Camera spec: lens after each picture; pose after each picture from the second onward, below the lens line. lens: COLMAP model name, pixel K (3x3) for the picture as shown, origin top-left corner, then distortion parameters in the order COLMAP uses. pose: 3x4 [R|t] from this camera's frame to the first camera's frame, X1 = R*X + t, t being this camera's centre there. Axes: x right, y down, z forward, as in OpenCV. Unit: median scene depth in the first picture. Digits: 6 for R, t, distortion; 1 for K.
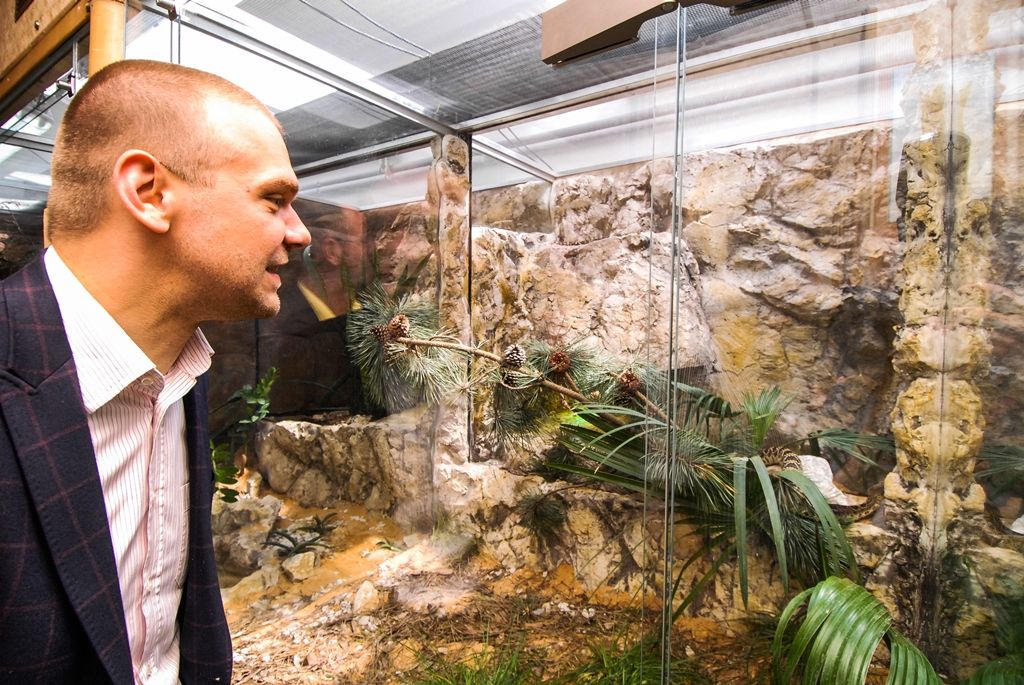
lens RADIAL K [[520.1, 0, 514.2], [0, 520.1, 340.2], [0, 0, 1]] dist [0.032557, -0.049305]
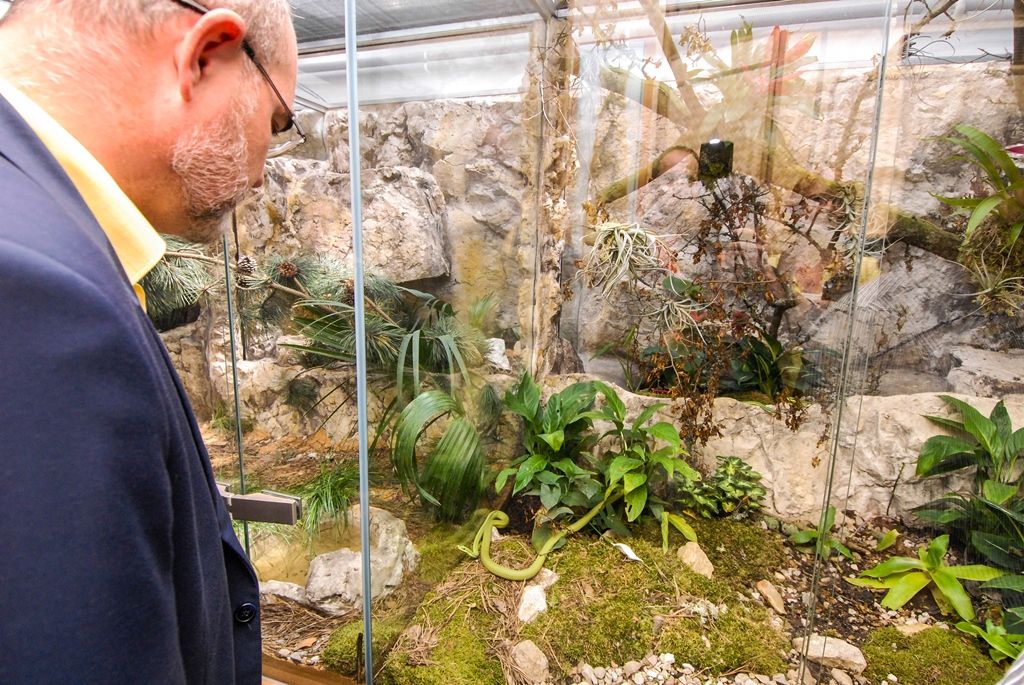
lens RADIAL K [[520.1, 0, 514.2], [0, 520.1, 340.2], [0, 0, 1]] dist [0.032557, -0.049305]
pose [[0.960464, -0.034752, 0.276228, 0.169680], [-0.004589, 0.990068, 0.140514, 0.019332], [-0.278368, -0.136227, 0.950765, -0.279970]]
